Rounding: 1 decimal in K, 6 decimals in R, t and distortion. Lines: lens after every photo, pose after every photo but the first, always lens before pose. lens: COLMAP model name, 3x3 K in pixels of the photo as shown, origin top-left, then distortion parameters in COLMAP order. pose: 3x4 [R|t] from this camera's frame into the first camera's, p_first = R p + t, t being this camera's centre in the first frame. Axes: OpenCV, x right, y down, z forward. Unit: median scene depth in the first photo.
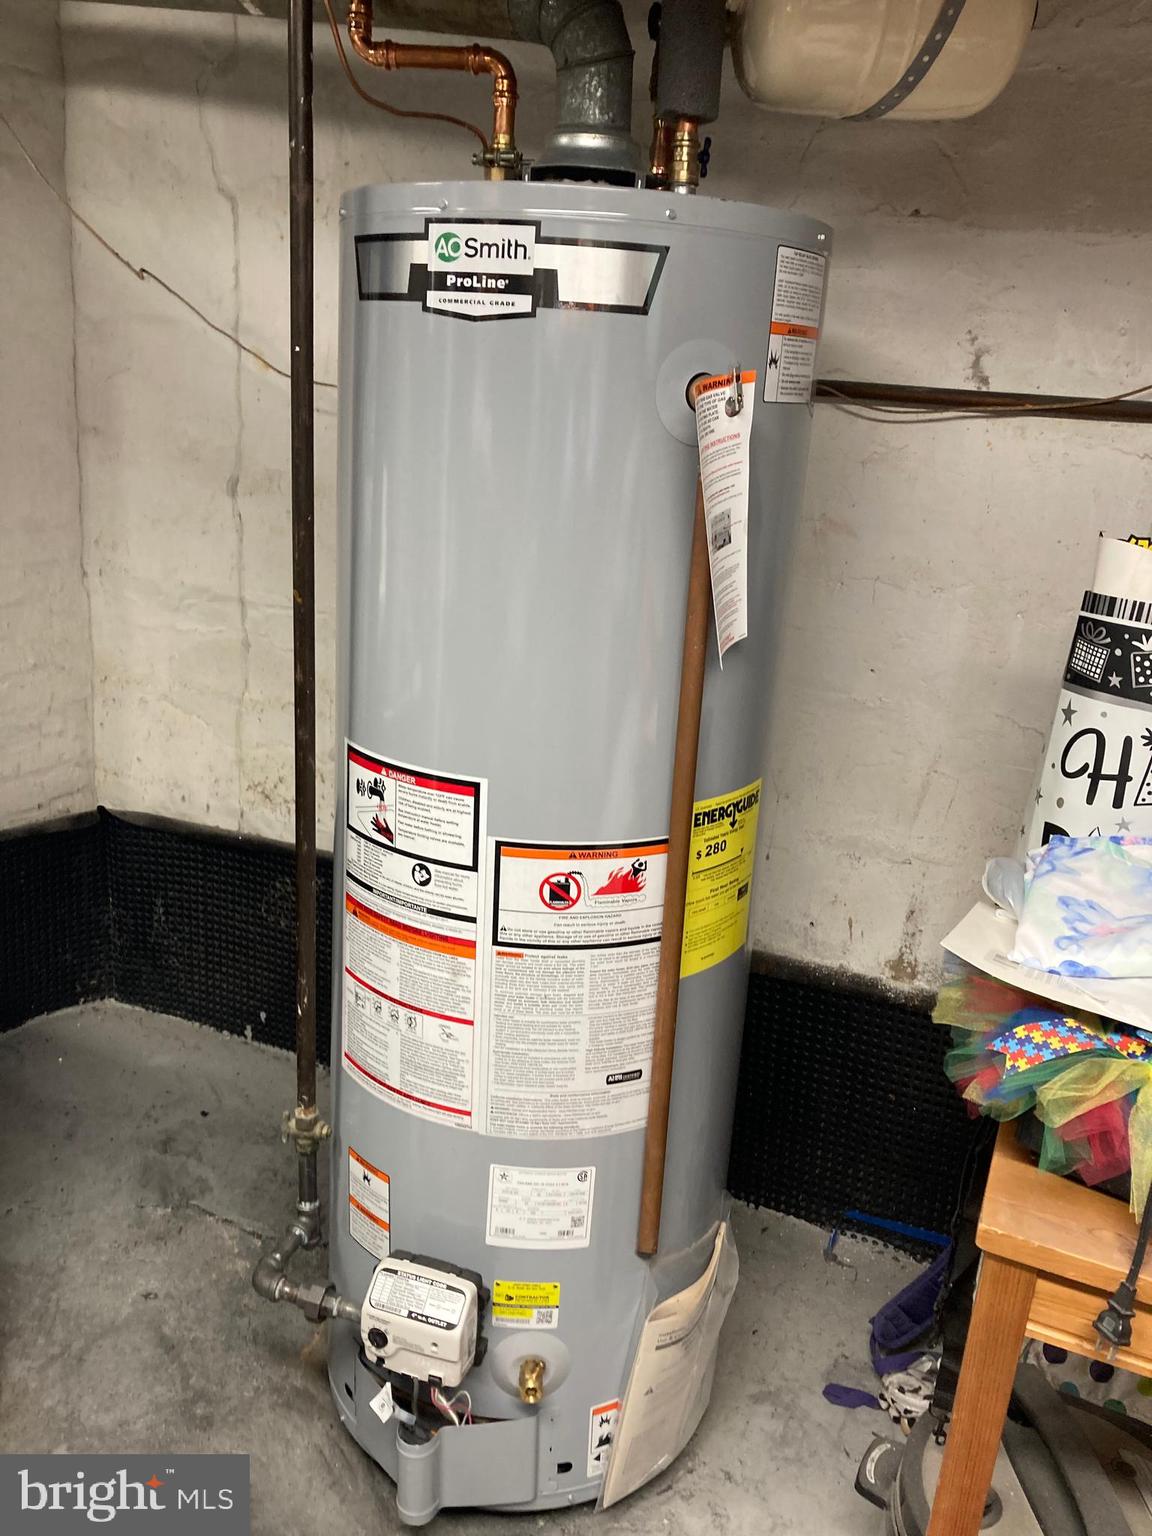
lens RADIAL K [[1276.1, 0, 576.0], [0, 1276.1, 768.0], [0, 0, 1]] dist [-0.001861, 0.006417]
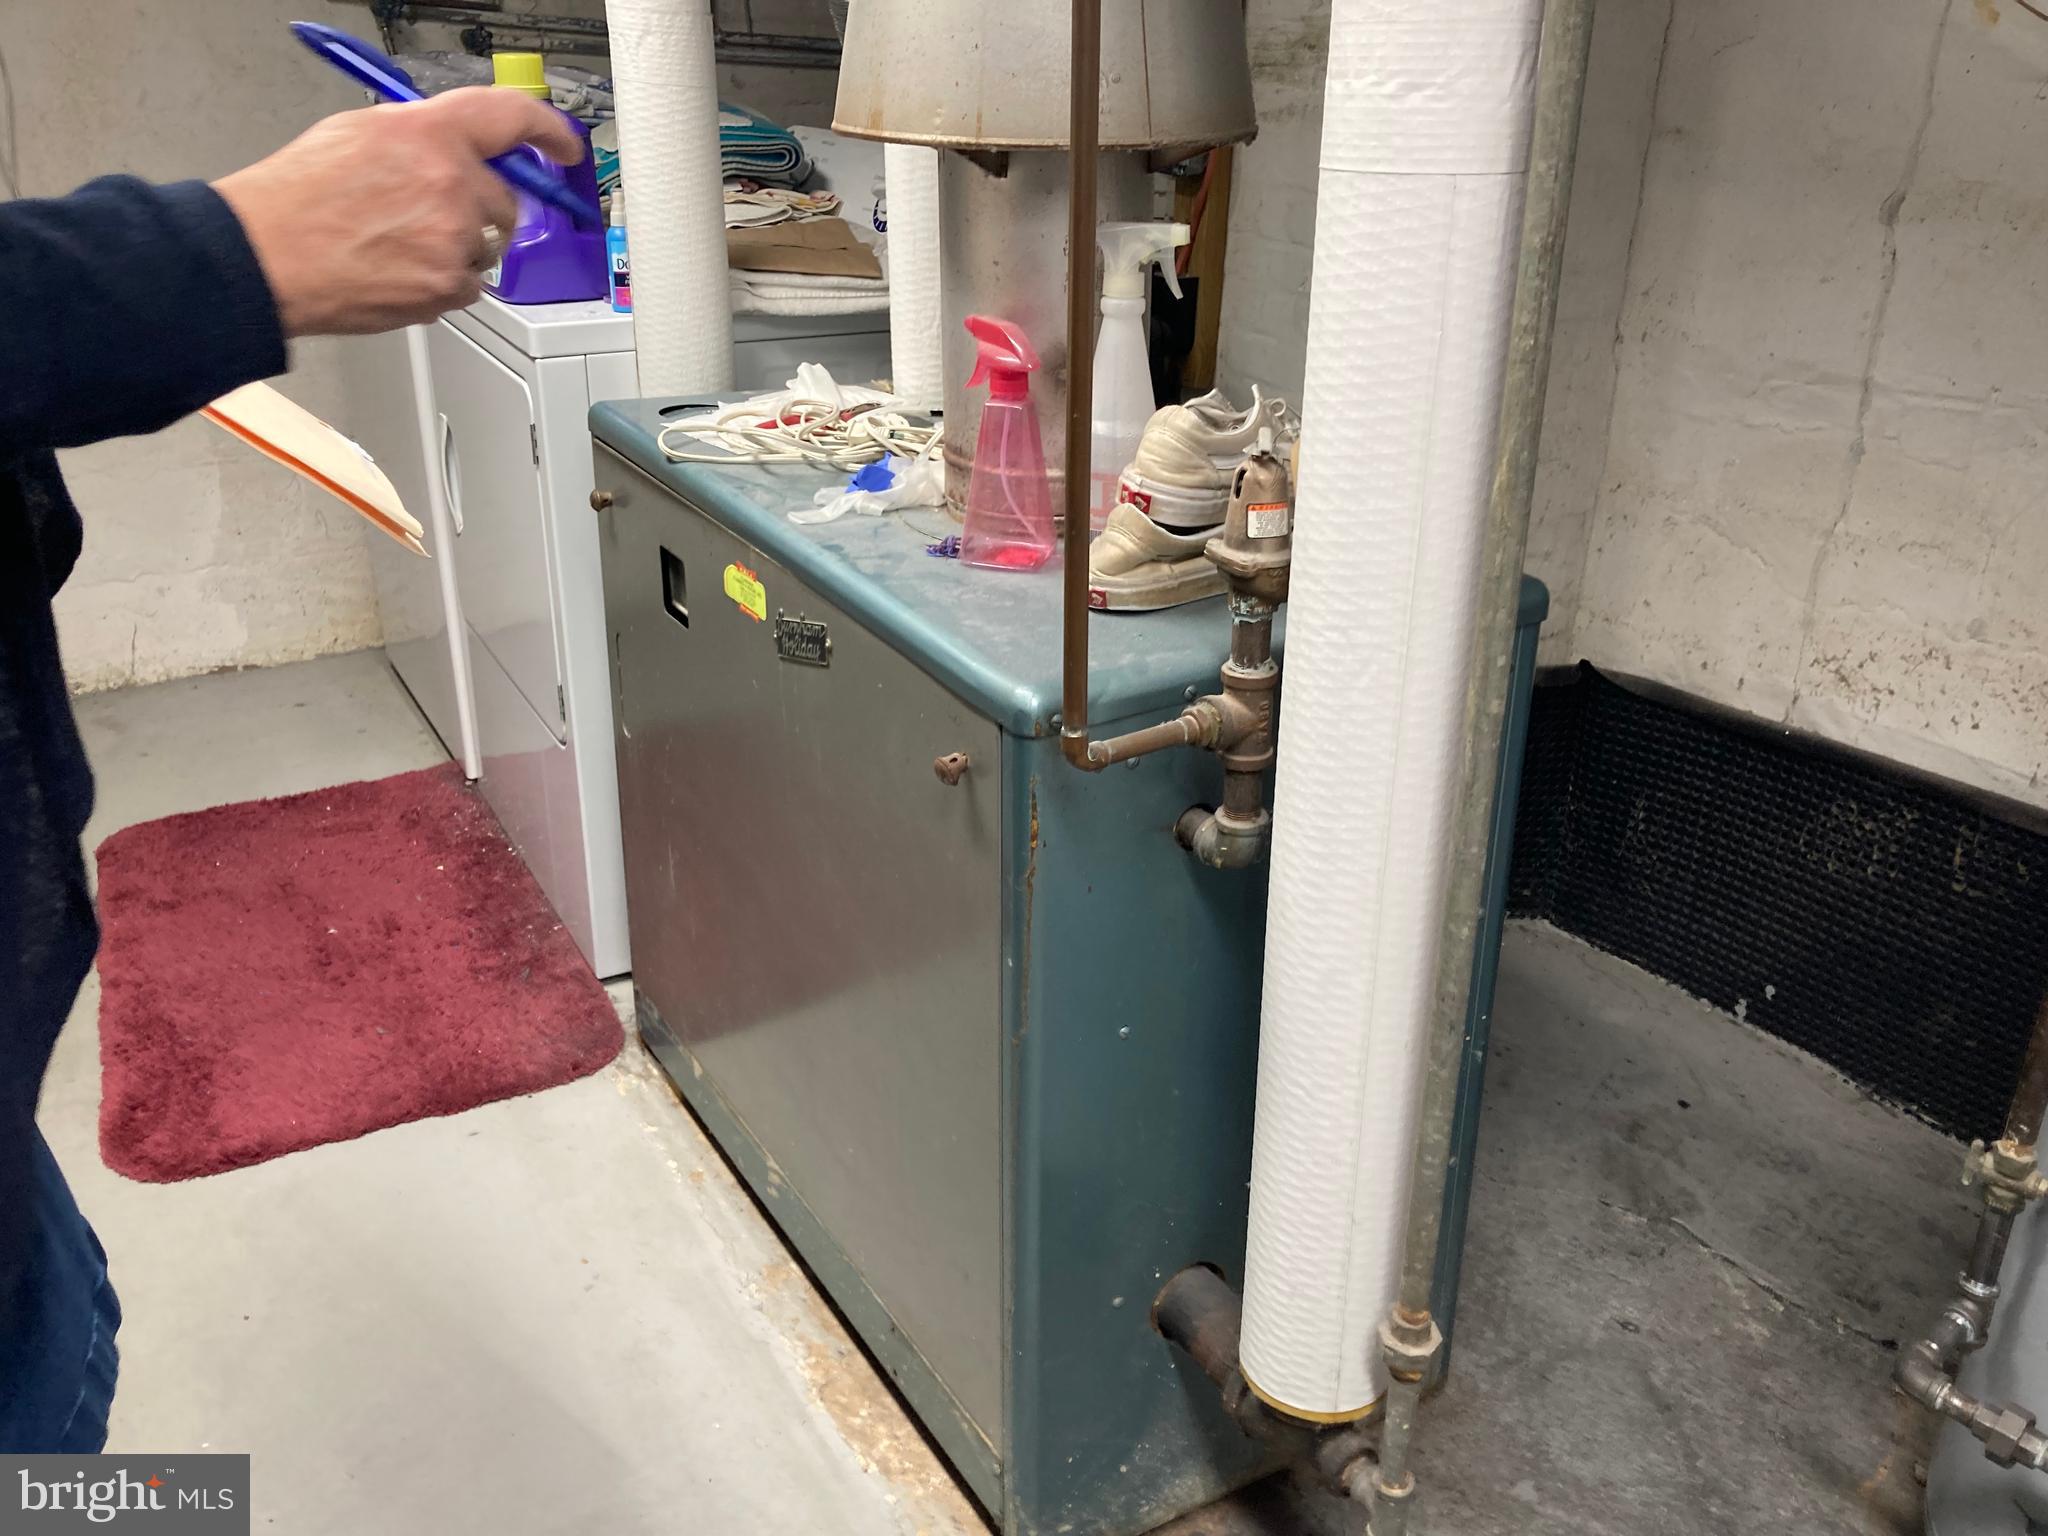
lens RADIAL K [[1701.4, 0, 1024.0], [0, 1701.4, 768.0], [0, 0, 1]] dist [-0.001861, 0.006417]
pose [[0.827289, 0.171369, -0.535000, -0.125031], [-0.133565, 0.985029, 0.108984, 0.032581], [0.545668, -0.018704, 0.837793, 0.003673]]
